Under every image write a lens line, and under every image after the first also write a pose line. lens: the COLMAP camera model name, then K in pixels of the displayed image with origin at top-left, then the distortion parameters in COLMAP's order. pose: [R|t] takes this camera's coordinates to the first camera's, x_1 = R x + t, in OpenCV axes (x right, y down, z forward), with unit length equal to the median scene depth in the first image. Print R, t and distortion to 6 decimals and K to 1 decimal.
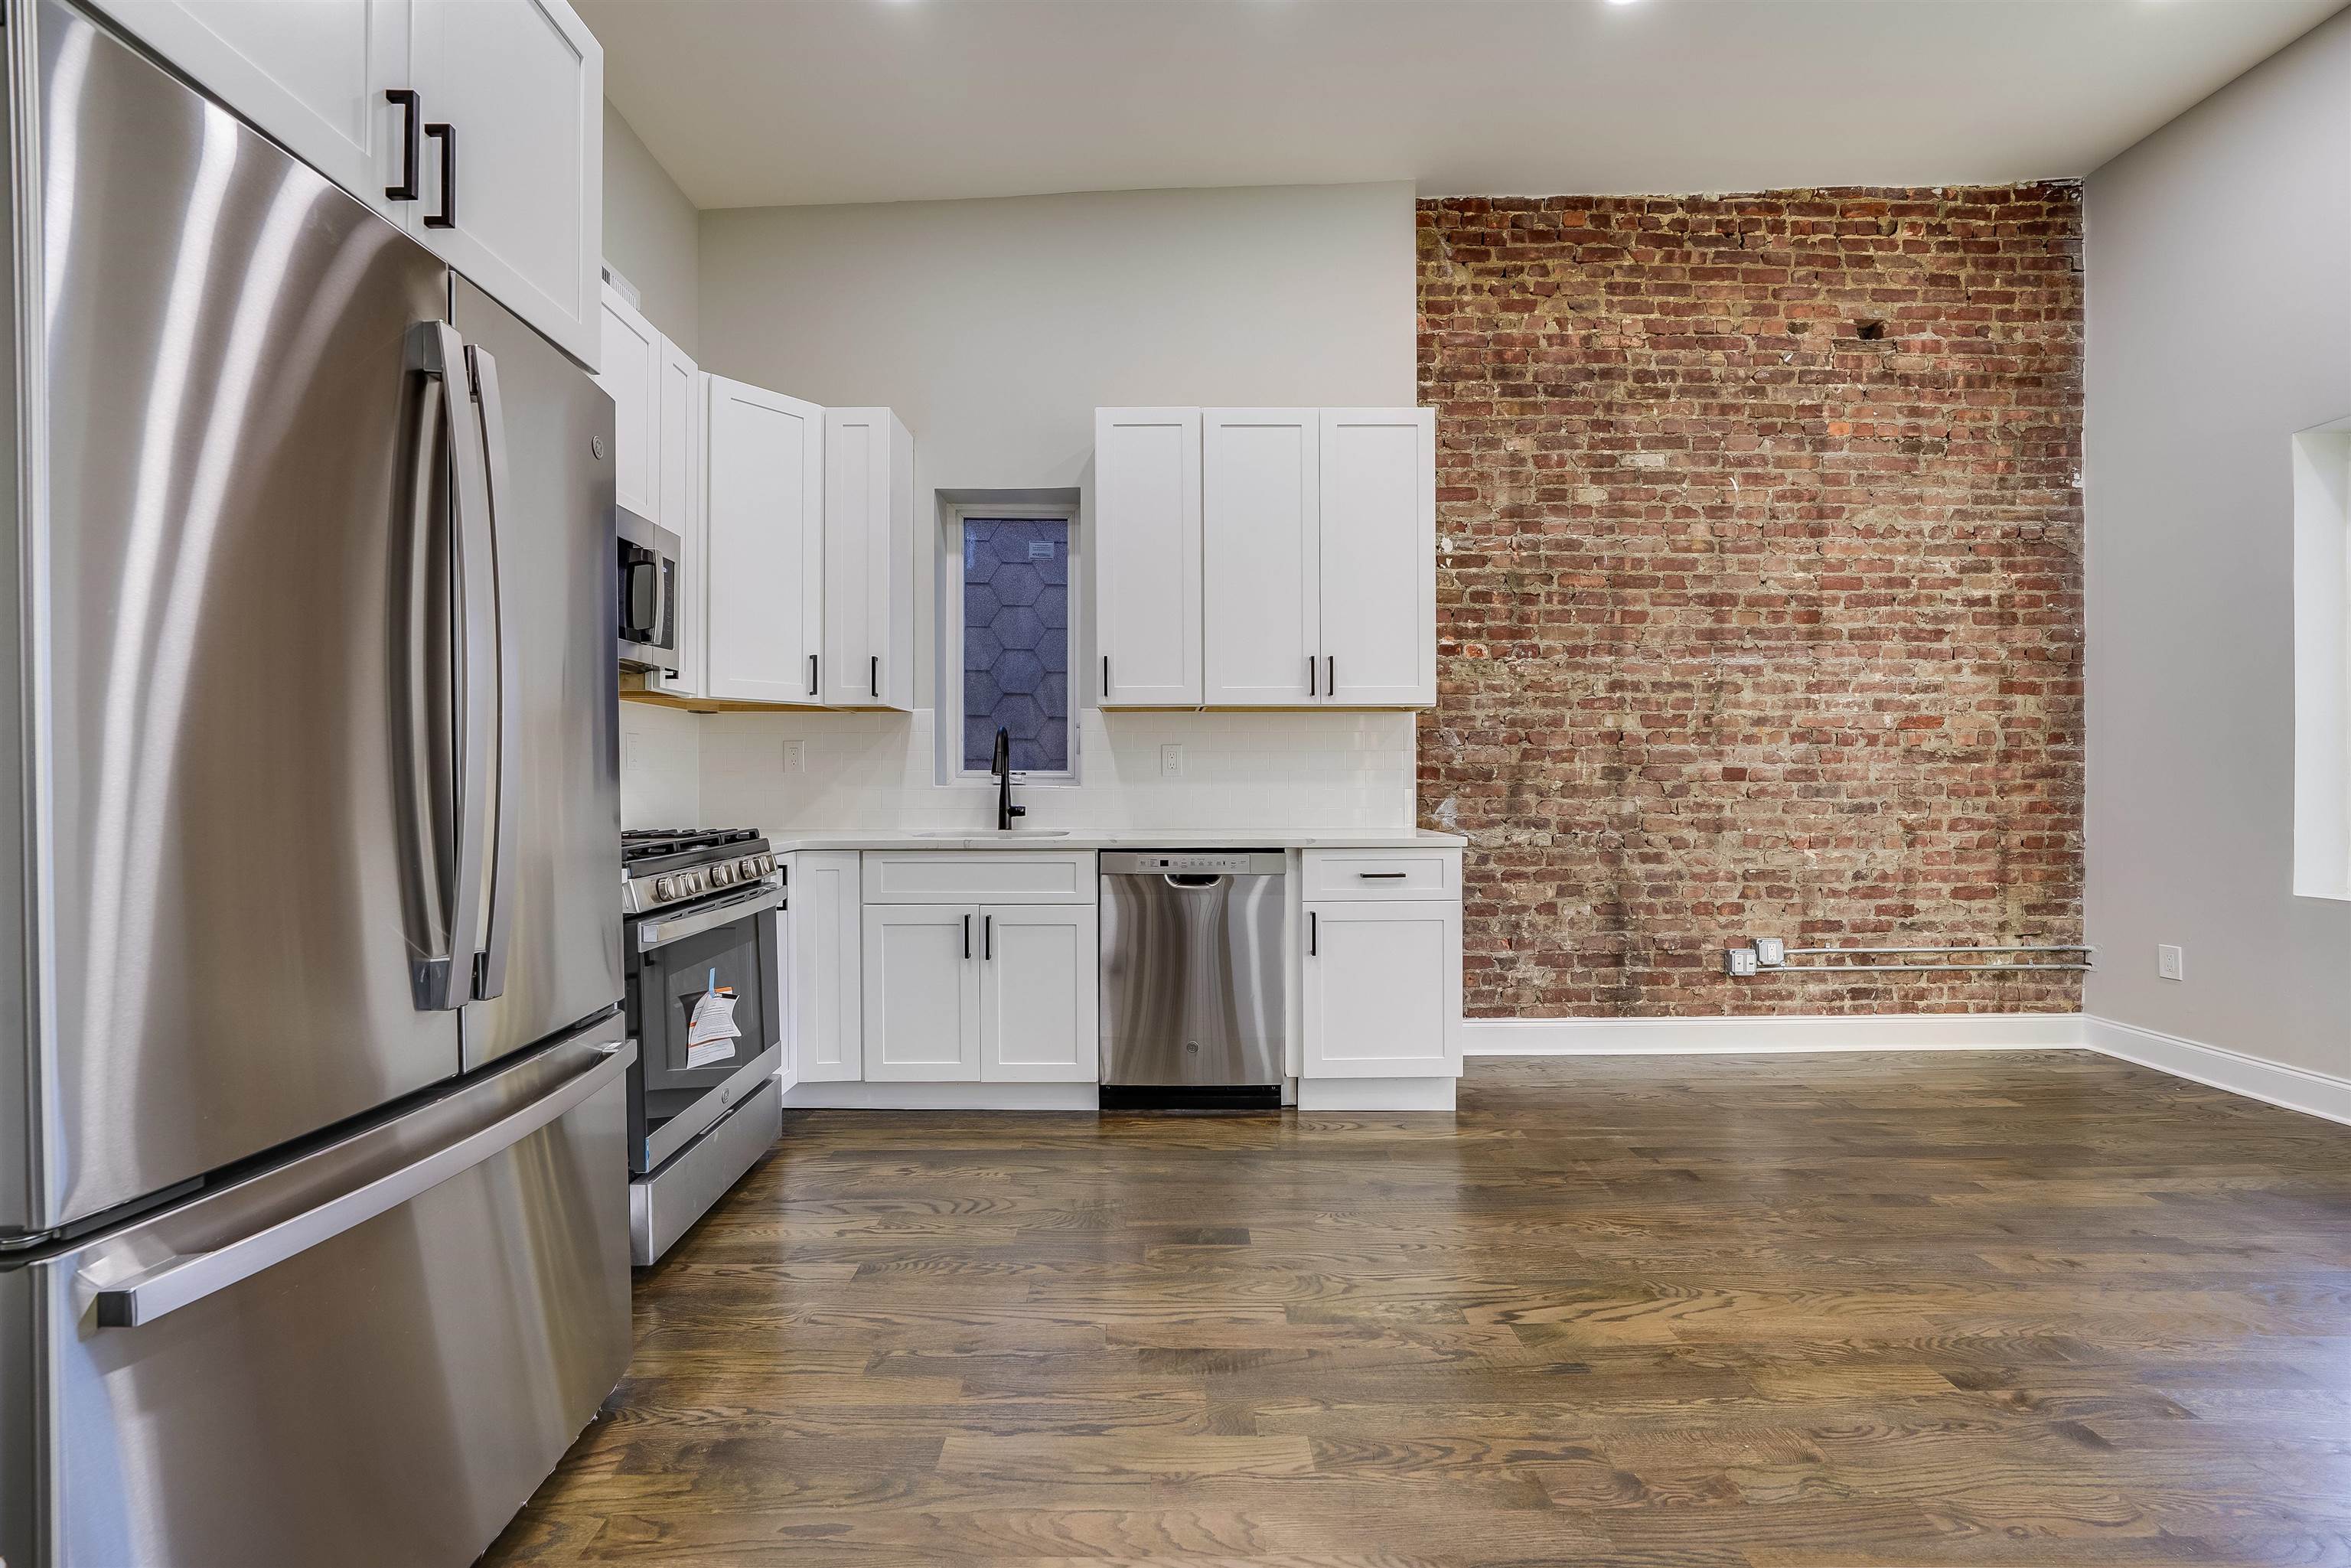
lens RADIAL K [[947.4, 0, 1173.9], [0, 947.4, 783.3], [0, 0, 1]] dist [-0.023751, 0.006976]
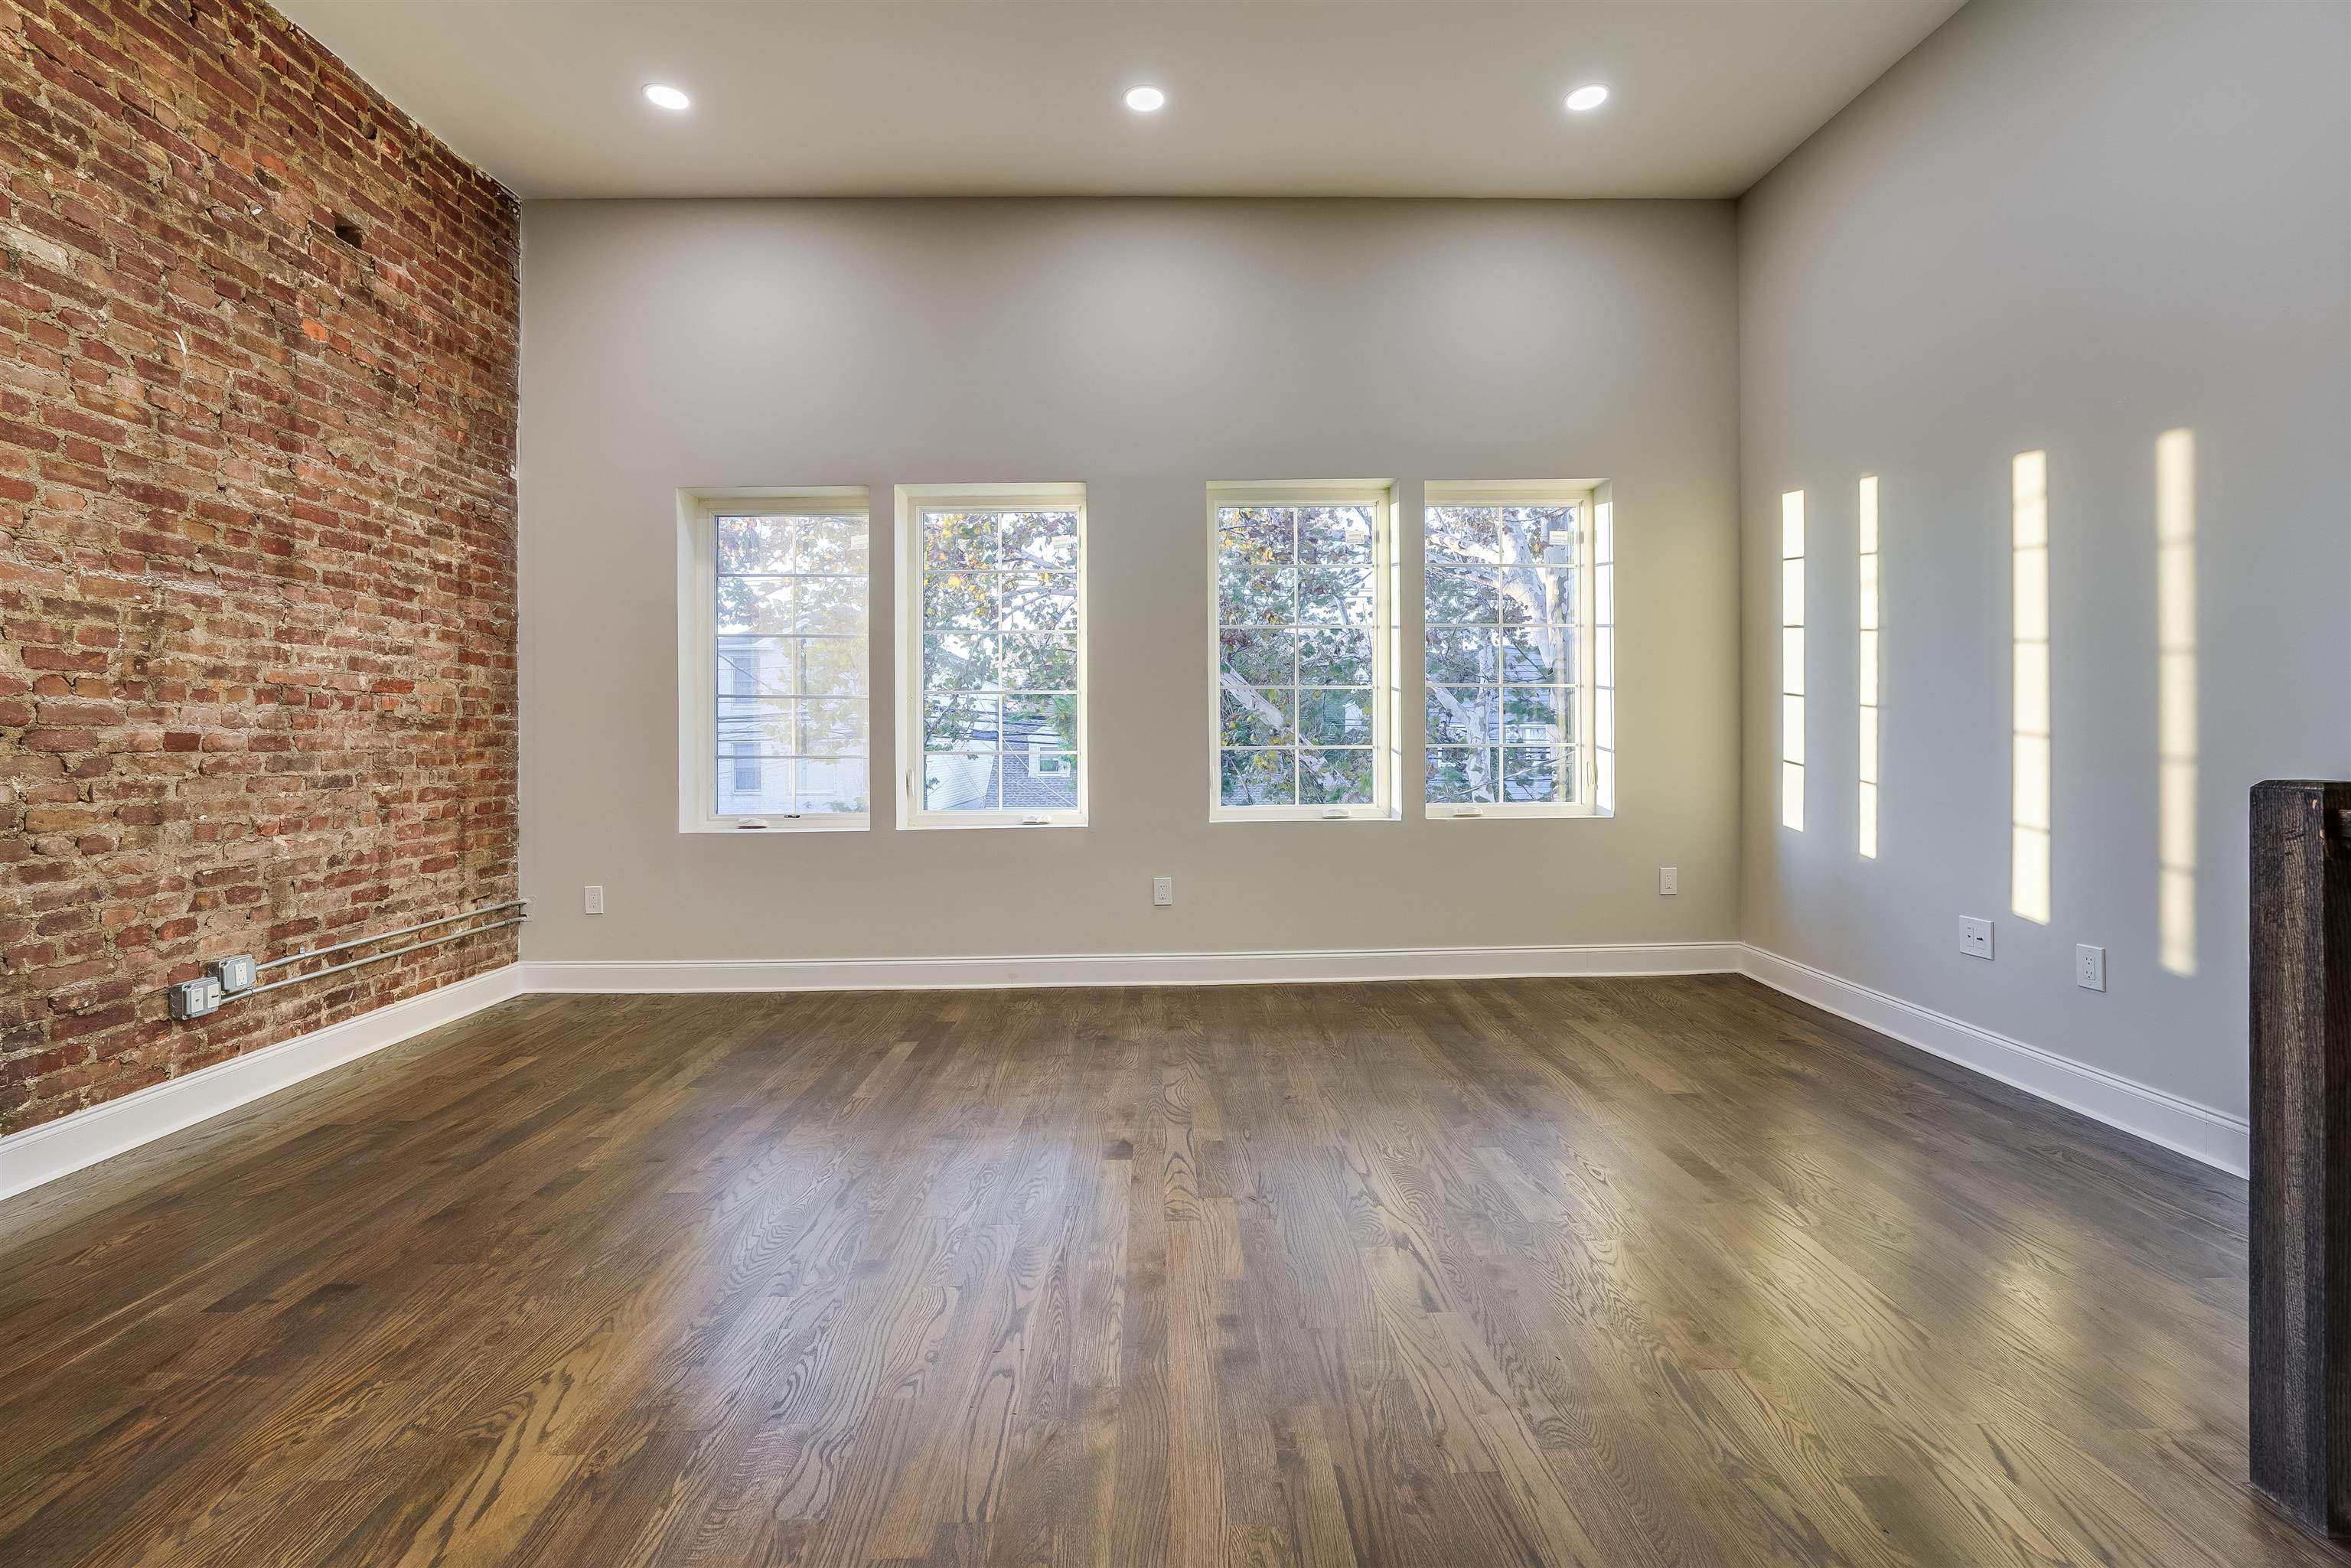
lens RADIAL K [[947.4, 0, 1170.7], [0, 947.4, 743.9], [0, 0, 1]] dist [-0.023751, 0.006976]
pose [[0.001925, 0.000280, 0.999998, -0.121018], [0.006401, 0.999979, -0.000292, -0.003162], [-0.999978, 0.006402, 0.001924, 0.235057]]
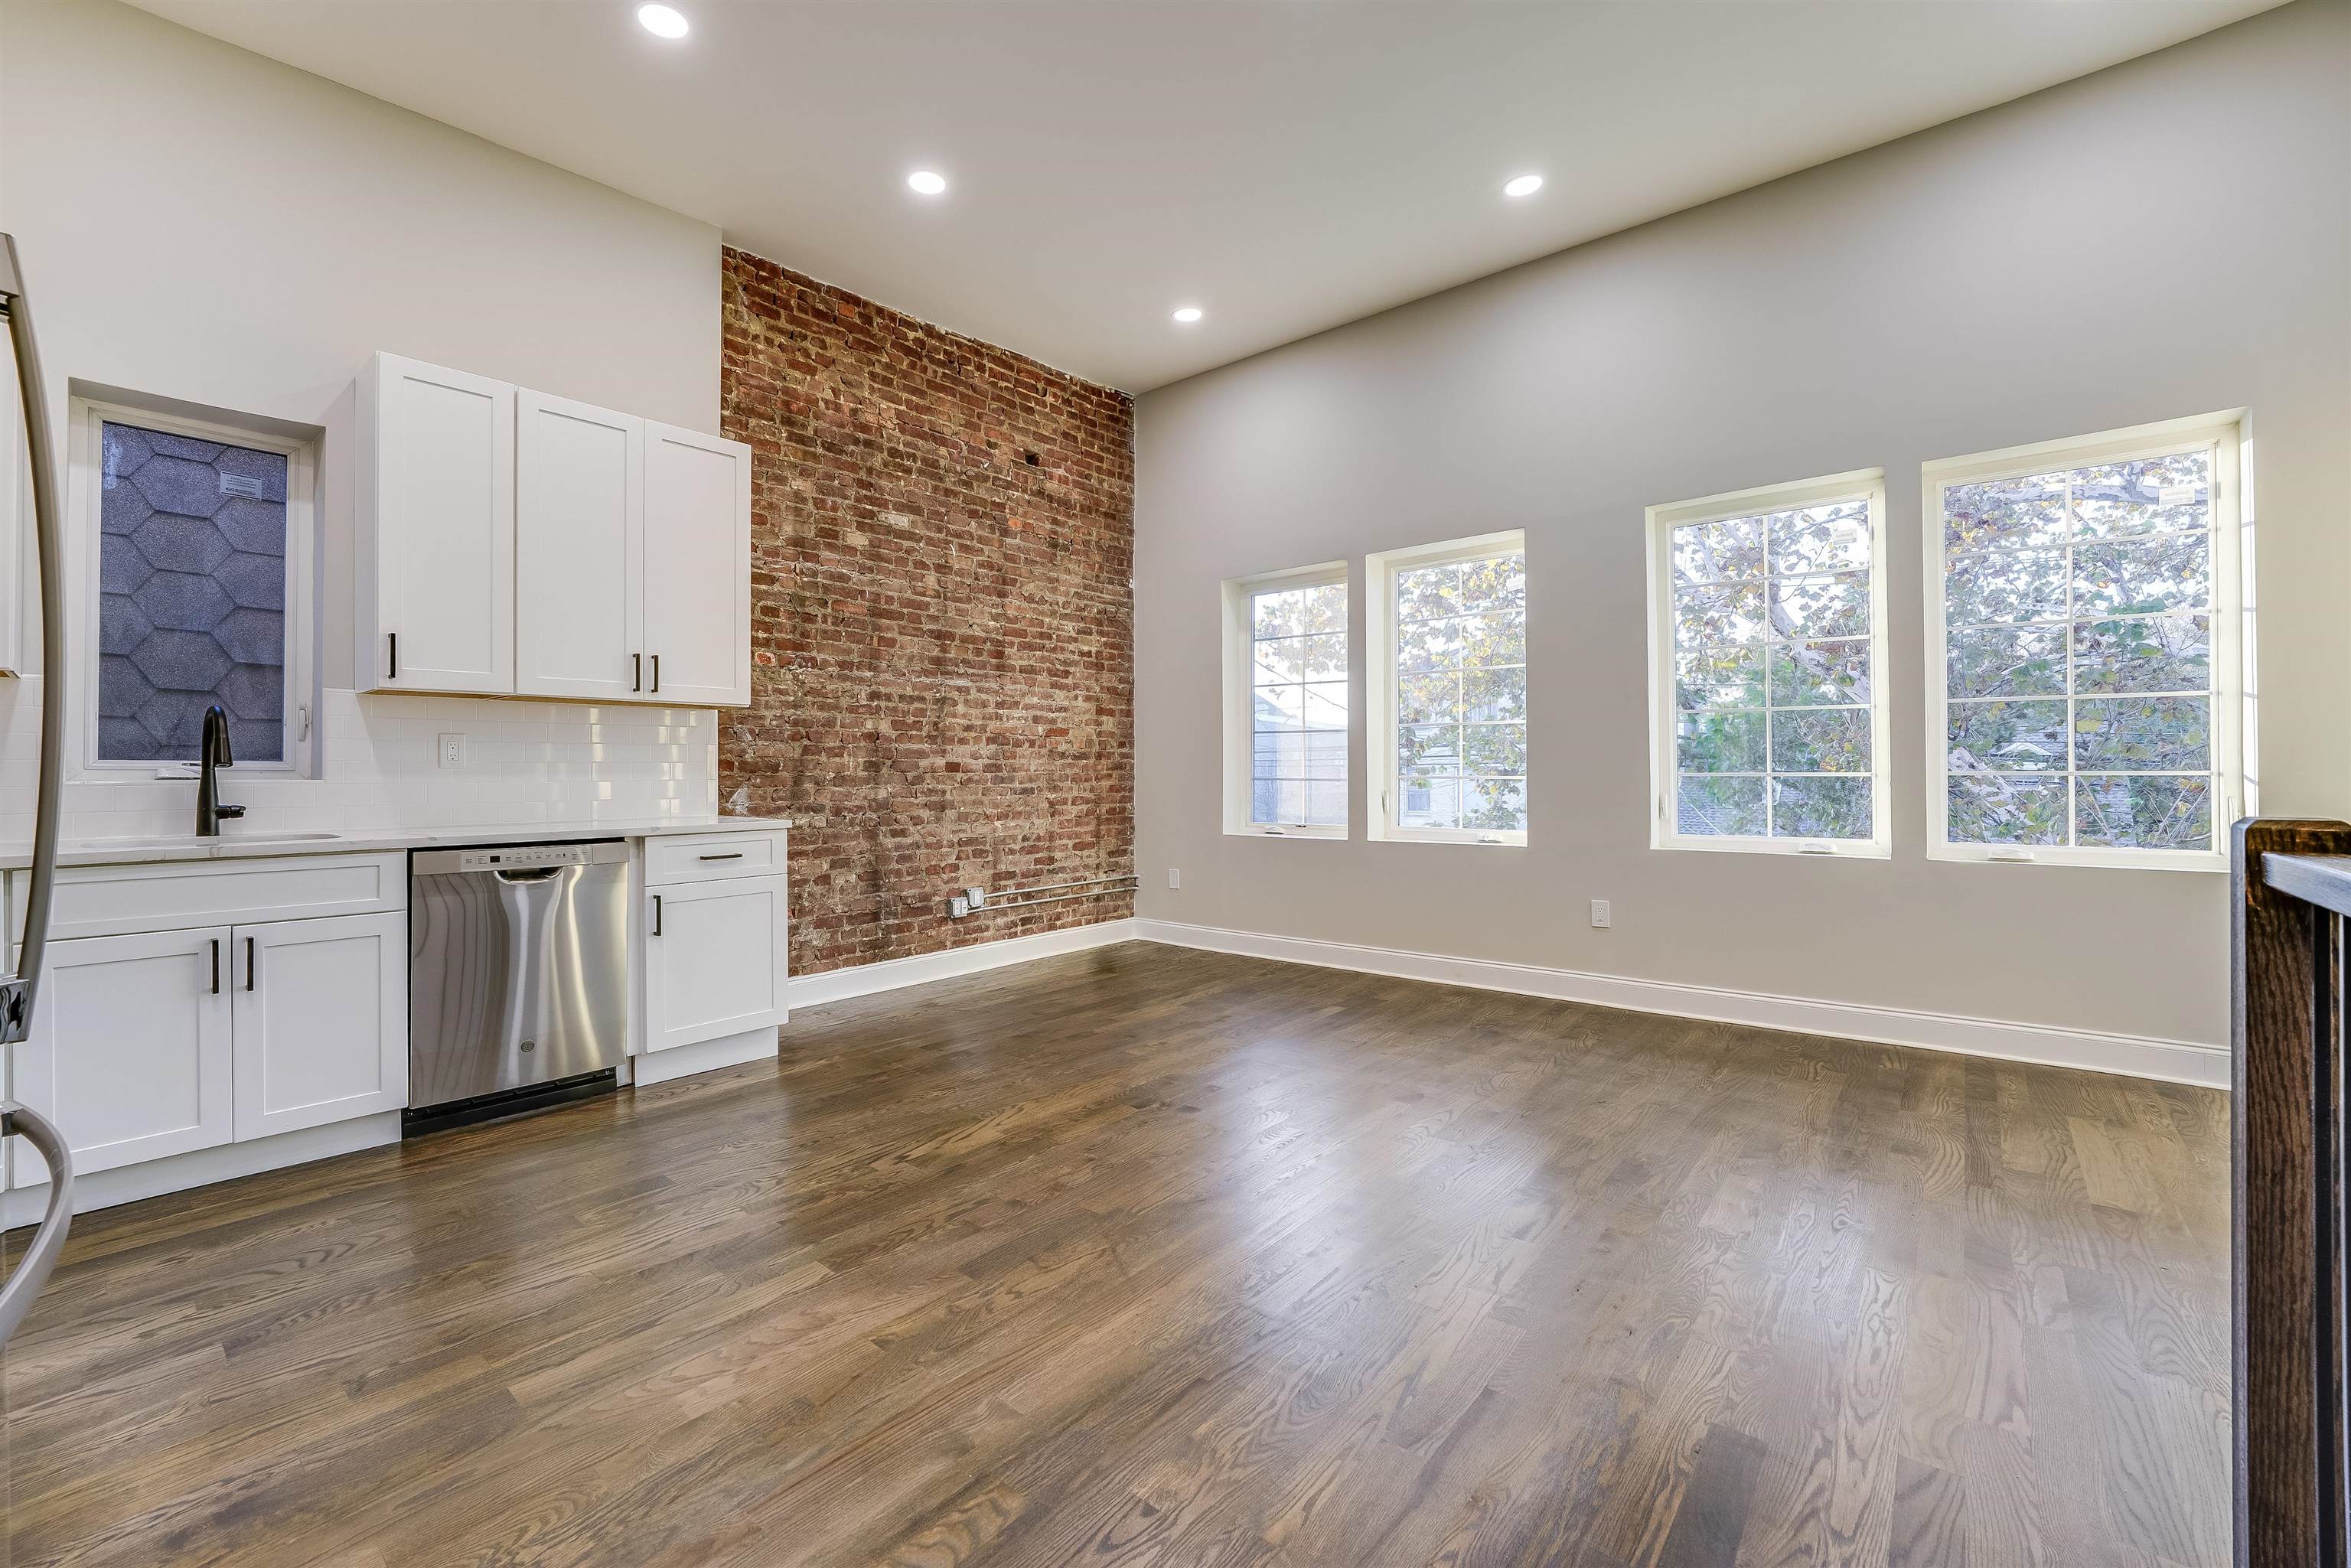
lens RADIAL K [[947.4, 0, 1153.7], [0, 947.4, 770.9], [0, 0, 1]] dist [-0.023751, 0.006976]
pose [[0.662525, -0.000588, 0.749040, -0.222185], [0.002503, 0.999996, -0.001429, -0.001726], [-0.749036, 0.002822, 0.662524, -0.104554]]
